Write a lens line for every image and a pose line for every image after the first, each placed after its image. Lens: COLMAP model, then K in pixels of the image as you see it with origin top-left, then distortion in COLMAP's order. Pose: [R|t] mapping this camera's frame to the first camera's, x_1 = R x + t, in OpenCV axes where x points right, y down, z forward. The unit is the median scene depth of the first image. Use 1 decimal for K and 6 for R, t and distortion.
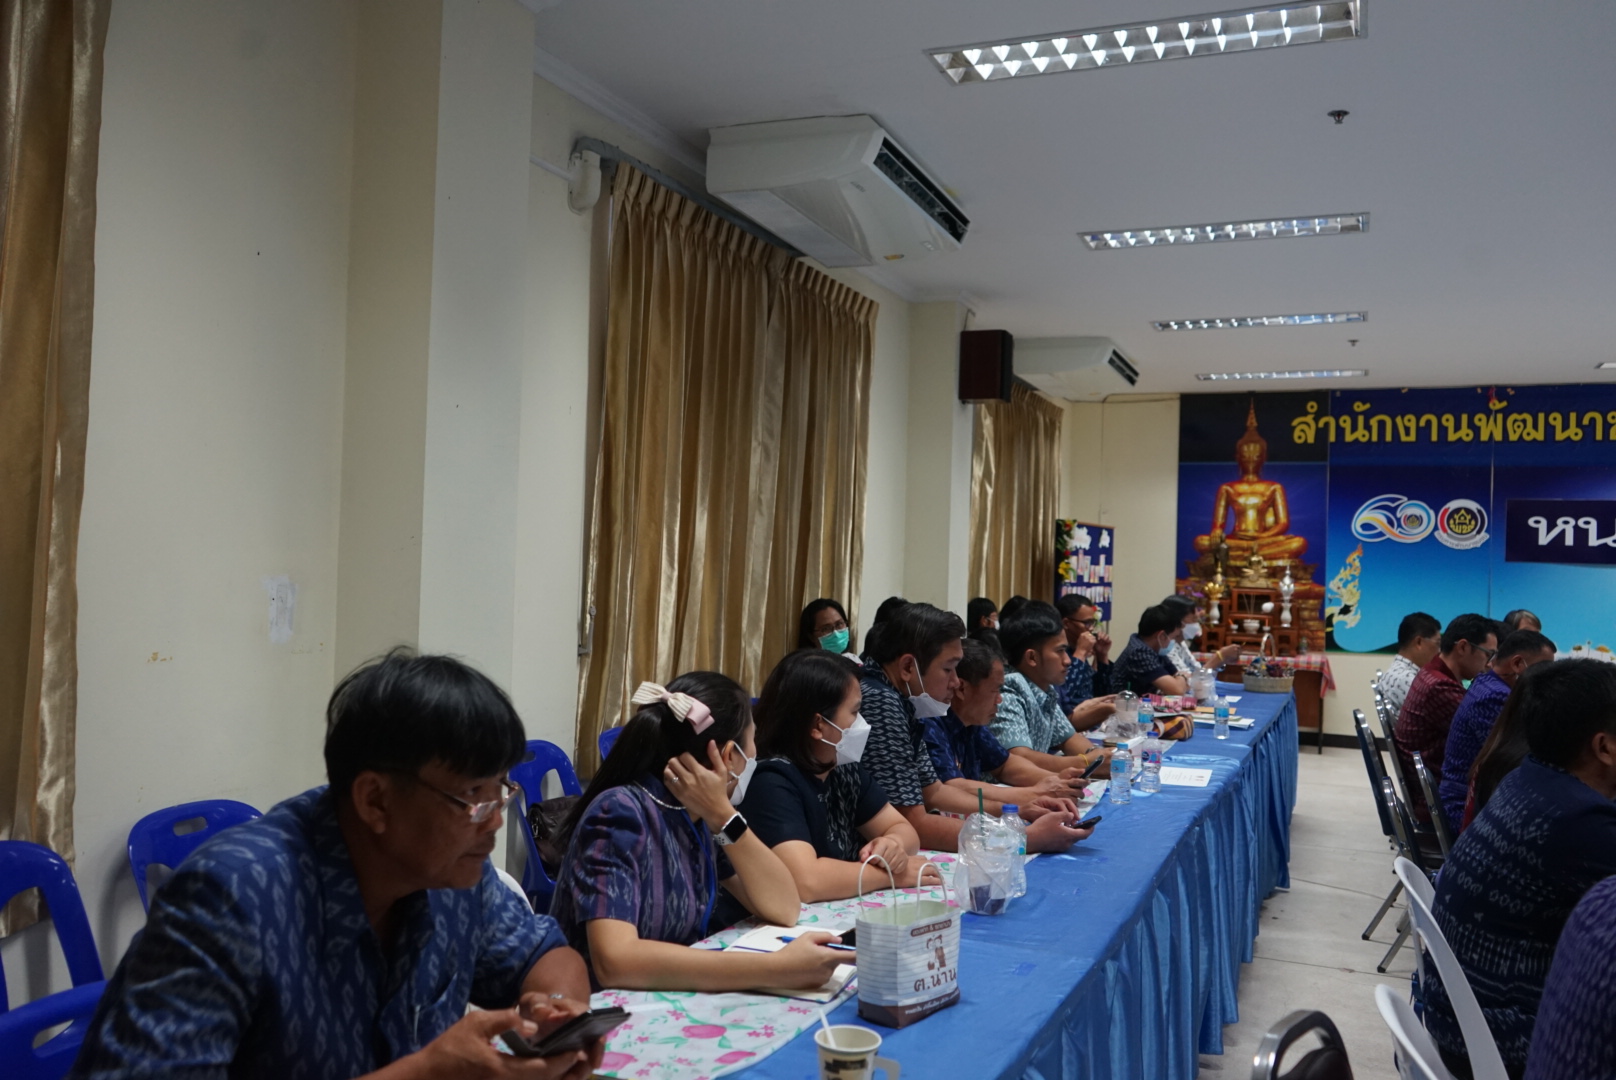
lens RADIAL K [[1288.7, 0, 795.8], [0, 1288.7, 536.1], [0, 0, 1]] dist [-0.008967, 0.005725]
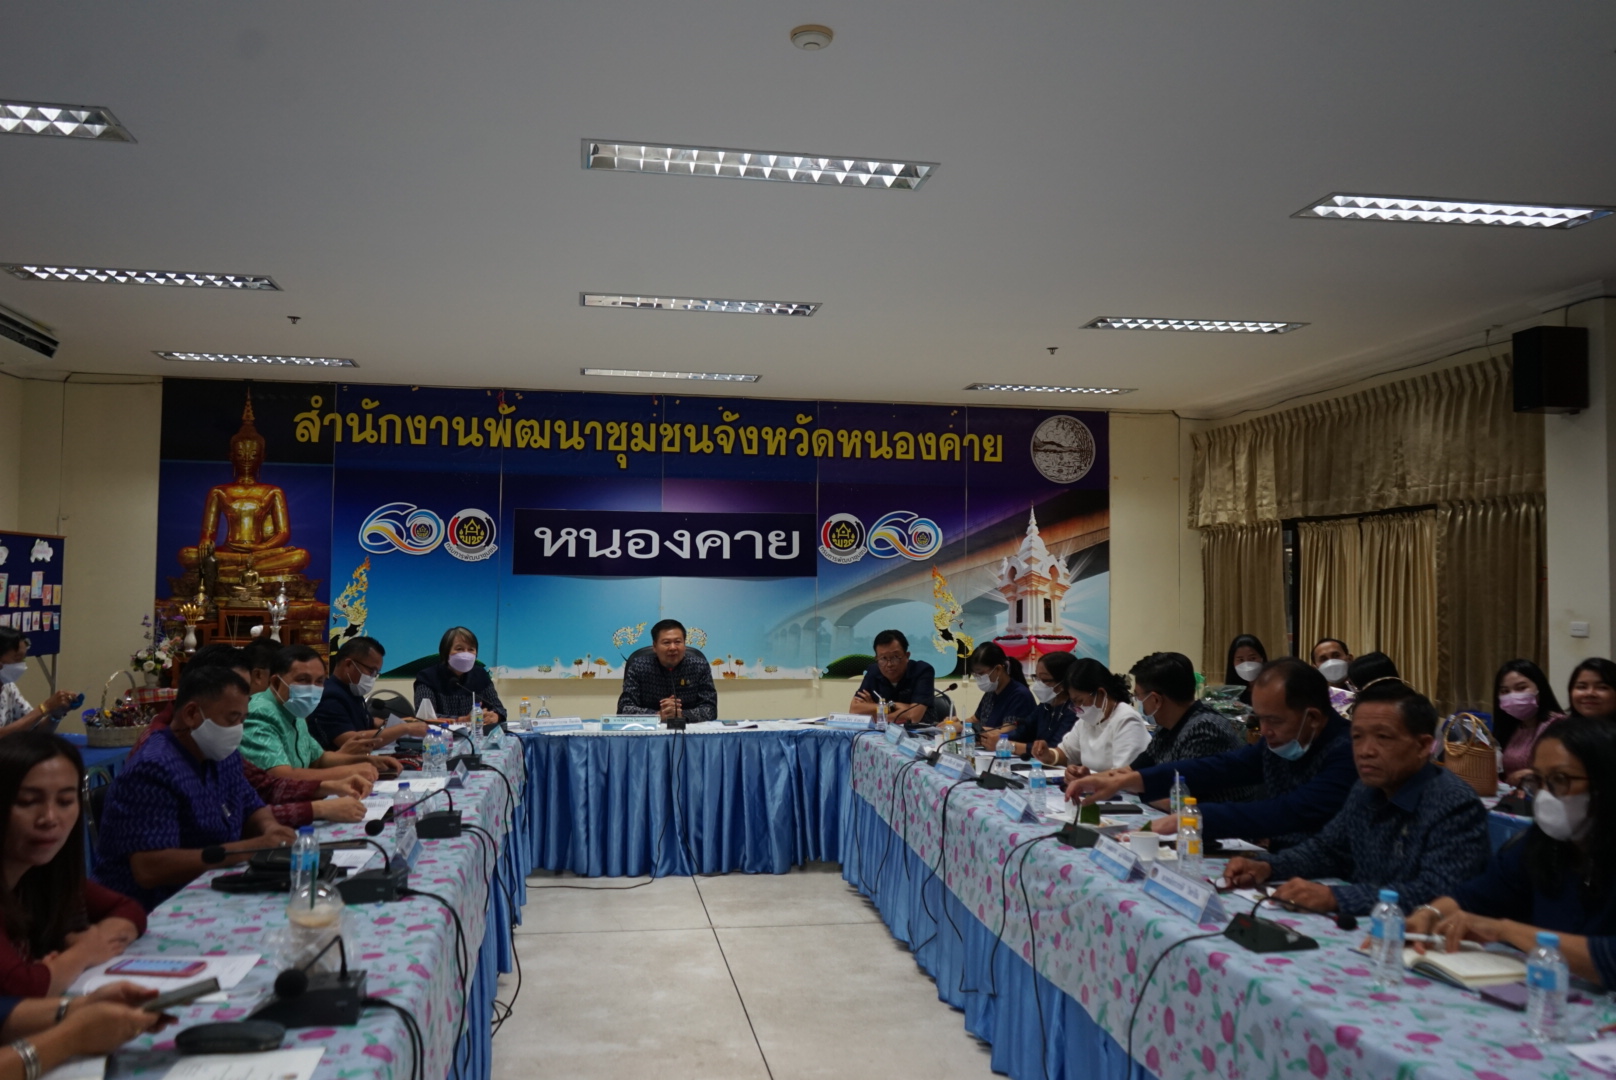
lens RADIAL K [[1281.7, 0, 798.0], [0, 1281.7, 537.7], [0, 0, 1]] dist [-0.011750, 0.006452]
pose [[0.835289, 0.003469, 0.549800, 0.199531], [0.002662, 0.999943, -0.010355, 0.003049], [-0.549805, 0.010113, 0.835232, 0.089016]]
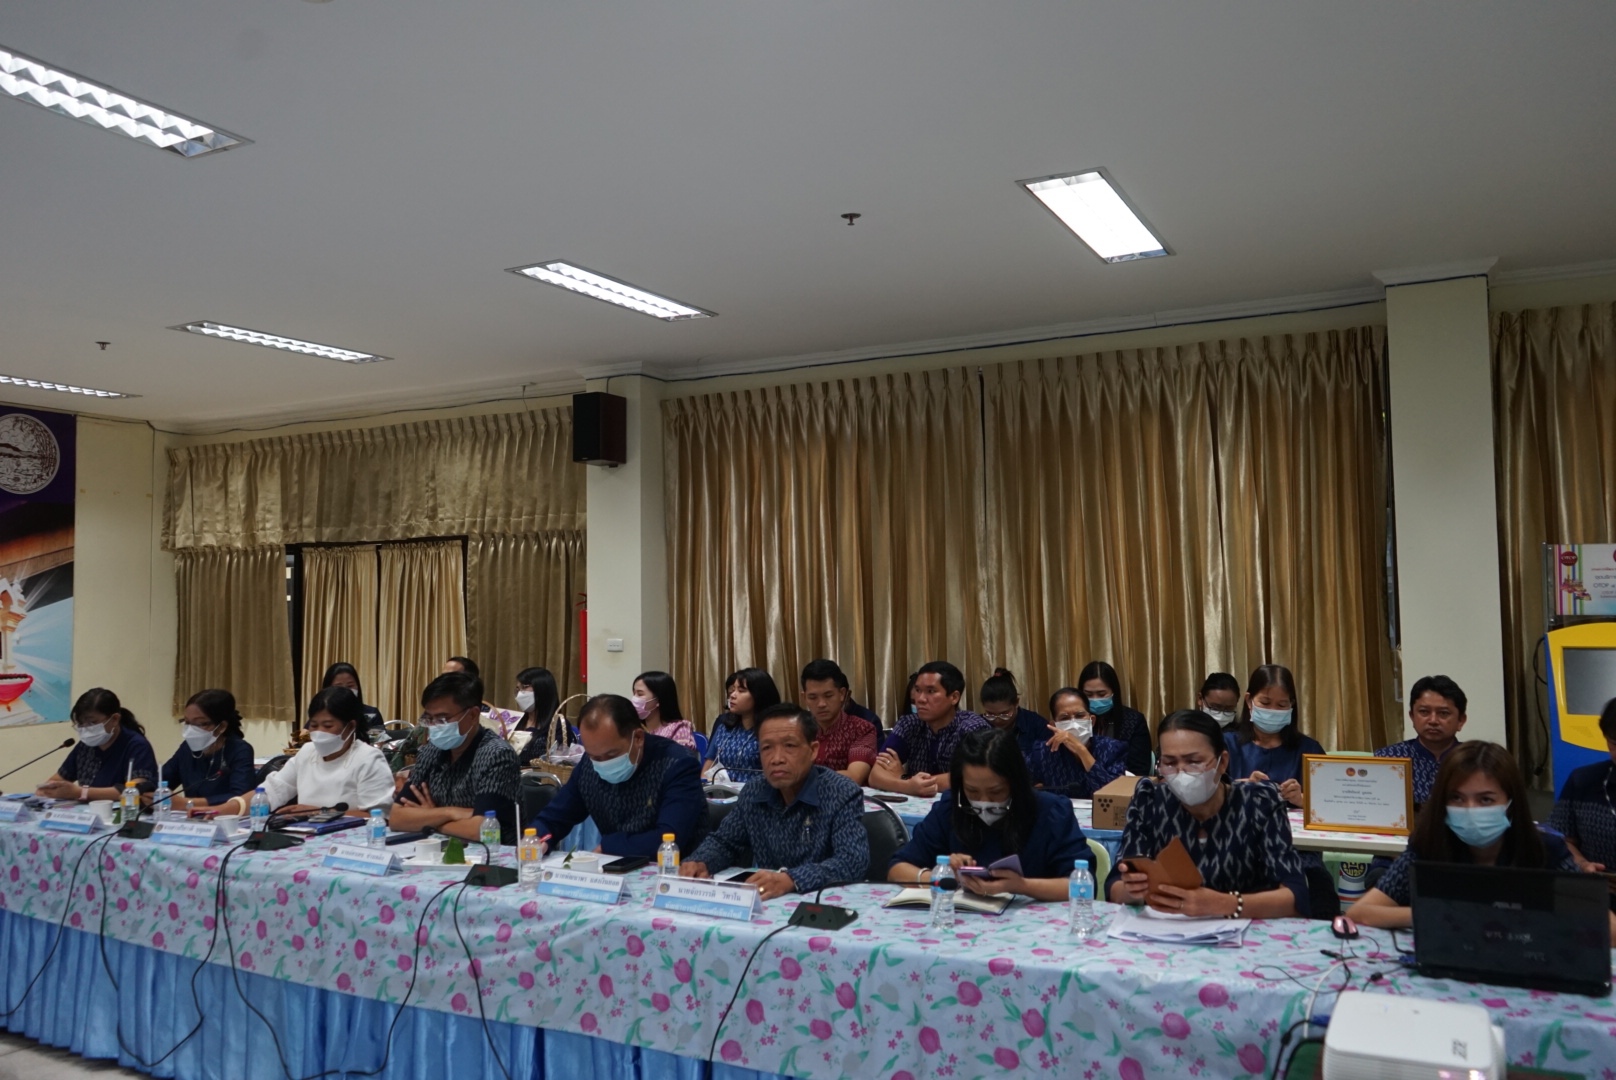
lens RADIAL K [[1288.7, 0, 795.8], [0, 1288.7, 536.1], [0, 0, 1]] dist [-0.008967, 0.005725]
pose [[0.069778, 0.027747, 0.997177, 0.110415], [-0.007650, 0.999599, -0.027279, -0.001881], [-0.997533, -0.005725, 0.069962, 0.235208]]
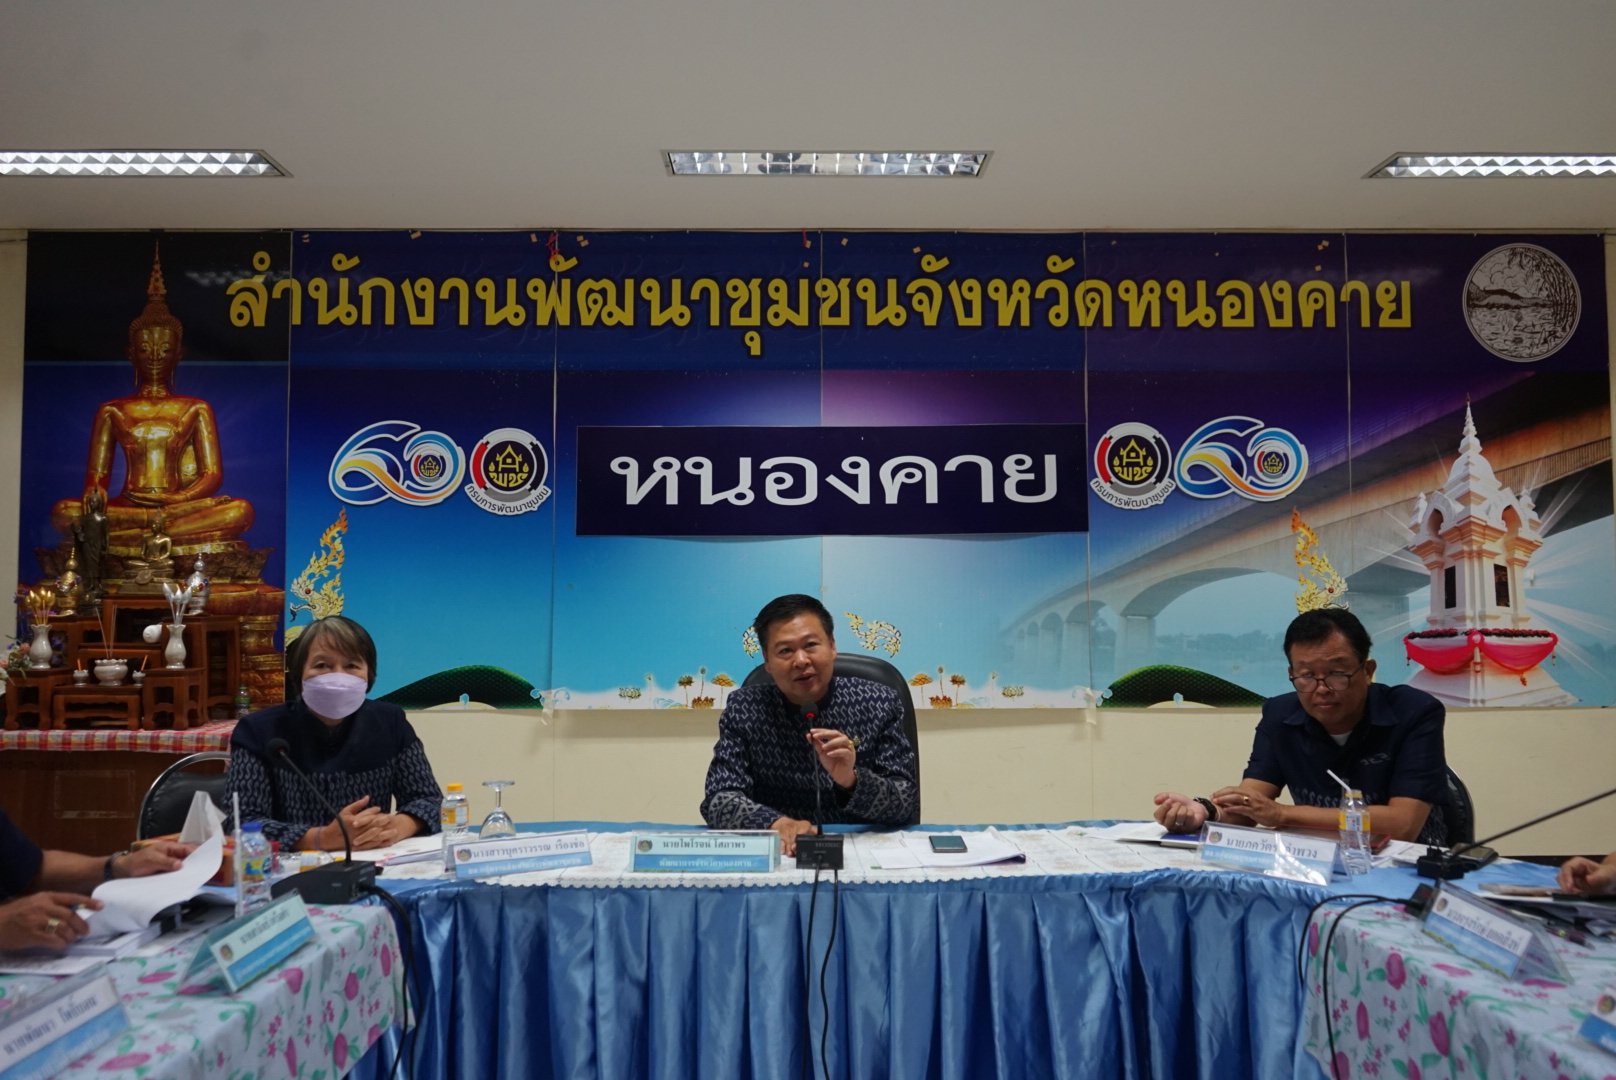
lens RADIAL K [[1276.9, 0, 801.7], [0, 1276.9, 539.4], [0, 0, 1]] dist [-0.009704, 0.004210]
pose [[0.909287, -0.013179, 0.415960, 0.392381], [0.020542, 0.999701, -0.013231, 0.030052], [-0.415662, 0.020575, 0.909287, 0.426508]]
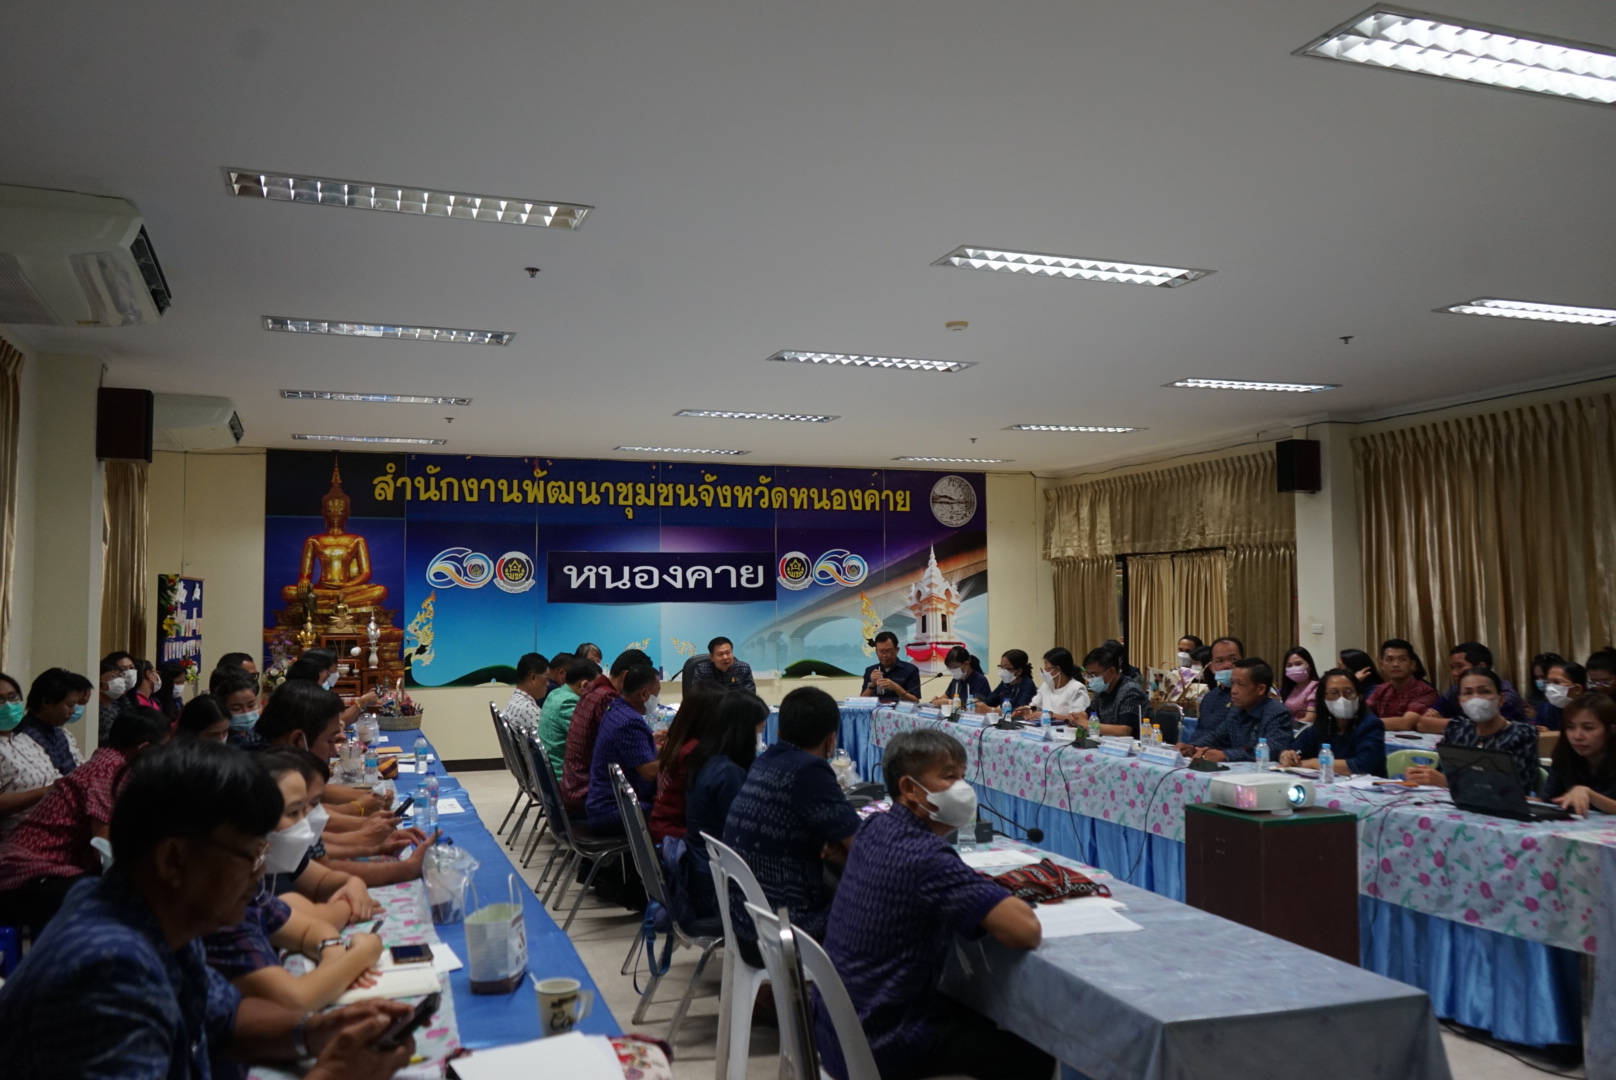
lens RADIAL K [[1288.7, 0, 795.8], [0, 1288.7, 536.1], [0, 0, 1]] dist [-0.008967, 0.005725]
pose [[0.724250, 0.004099, 0.689525, -0.112879], [0.013942, 0.999691, -0.020587, -0.014221], [-0.689397, 0.024524, 0.723969, -0.041804]]
